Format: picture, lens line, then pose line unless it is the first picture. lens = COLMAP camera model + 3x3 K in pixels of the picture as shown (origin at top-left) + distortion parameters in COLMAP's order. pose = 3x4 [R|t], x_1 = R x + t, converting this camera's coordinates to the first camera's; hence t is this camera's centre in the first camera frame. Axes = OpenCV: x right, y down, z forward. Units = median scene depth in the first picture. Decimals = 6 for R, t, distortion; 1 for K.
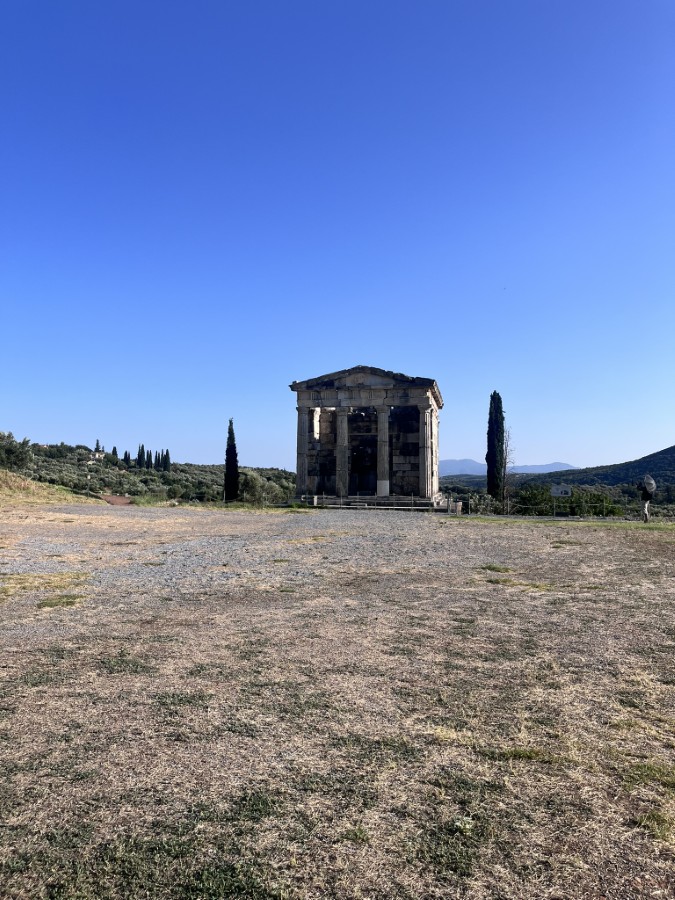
lens RADIAL K [[675.2, 0, 337.7], [0, 675.2, 450.3], [0, 0, 1]] dist [0.006814, 0.000620]
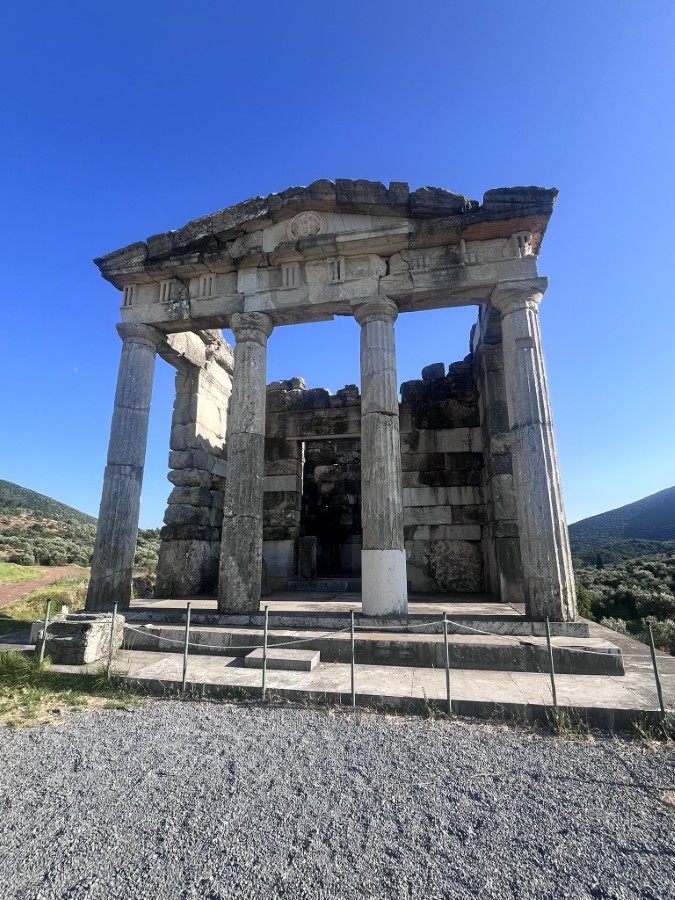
lens RADIAL K [[418.9, 0, 334.7], [0, 418.9, 449.0], [0, 0, 1]] dist [-0.000838, -0.000042]
pose [[0.999839, -0.009482, -0.015232, 0.049242], [0.006246, 0.979787, -0.199947, 0.037719], [0.016820, 0.199820, 0.979688, 0.813926]]
